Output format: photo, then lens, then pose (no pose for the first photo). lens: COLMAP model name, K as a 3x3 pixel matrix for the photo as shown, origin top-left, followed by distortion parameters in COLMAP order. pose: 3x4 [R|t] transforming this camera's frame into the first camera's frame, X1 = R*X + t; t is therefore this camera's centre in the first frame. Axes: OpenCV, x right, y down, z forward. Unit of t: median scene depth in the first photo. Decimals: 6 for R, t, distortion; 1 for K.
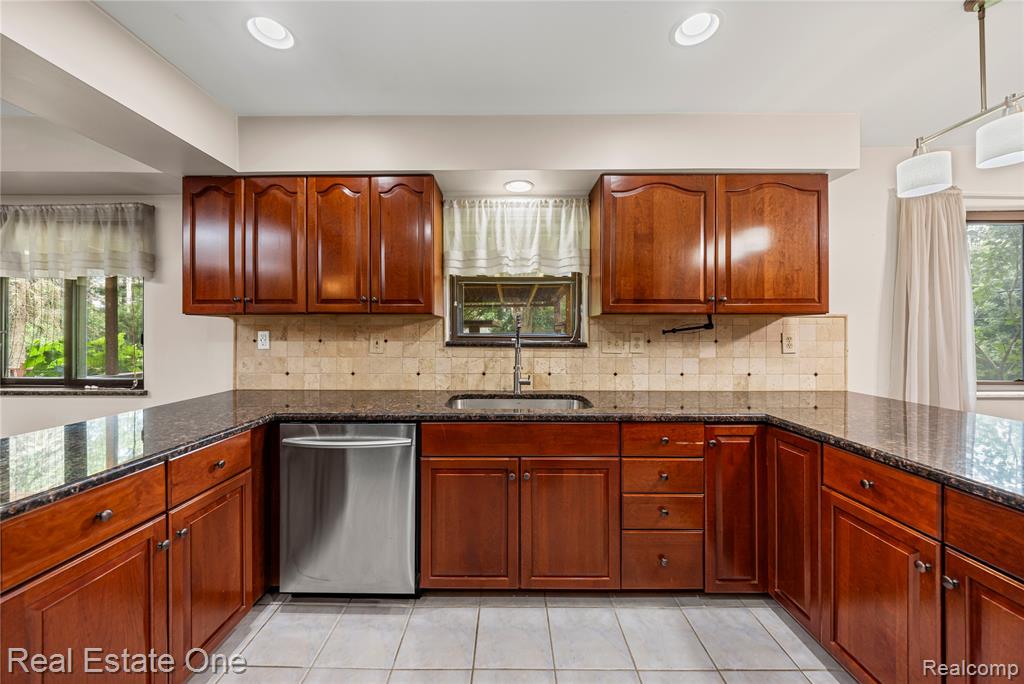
lens RADIAL K [[358.6, 0, 506.0], [0, 358.6, 333.8], [0, 0, 1]] dist [0.001422, 0.000080]
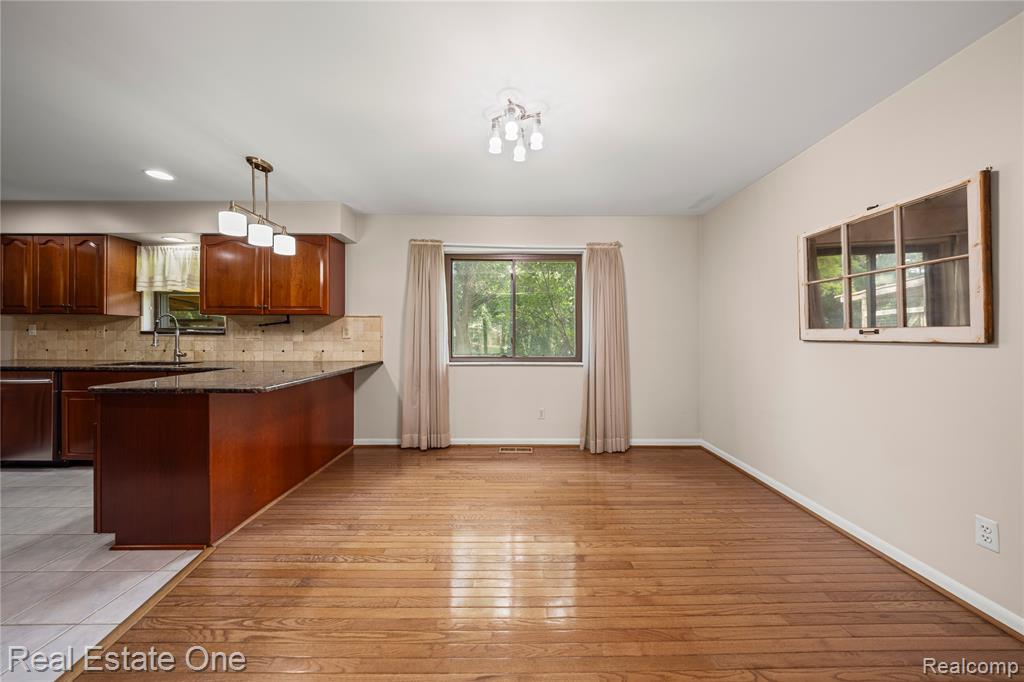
lens RADIAL K [[327.2, 0, 506.4], [0, 327.2, 334.3], [0, 0, 1]] dist [-0.008838, 0.000073]
pose [[0.999752, 0.002821, 0.022100, 1.497404], [-0.002762, 0.999993, -0.002709, 0.036237], [-0.022108, 0.002647, 0.999752, -0.537534]]
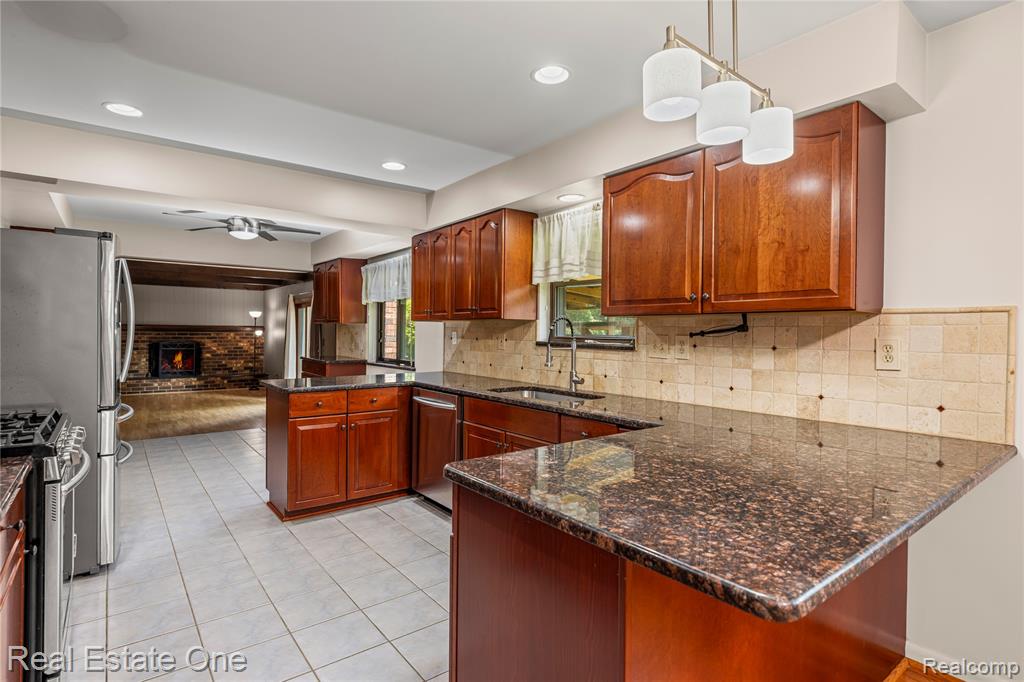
lens RADIAL K [[511.7, 0, 516.4], [0, 511.7, 337.8], [0, 0, 1]] dist [-0.014684, -0.000837]
pose [[0.628083, 0.014247, -0.778016, 1.072746], [-0.012767, 0.999886, 0.008002, -0.002549], [0.778041, 0.004907, 0.628194, -0.081722]]
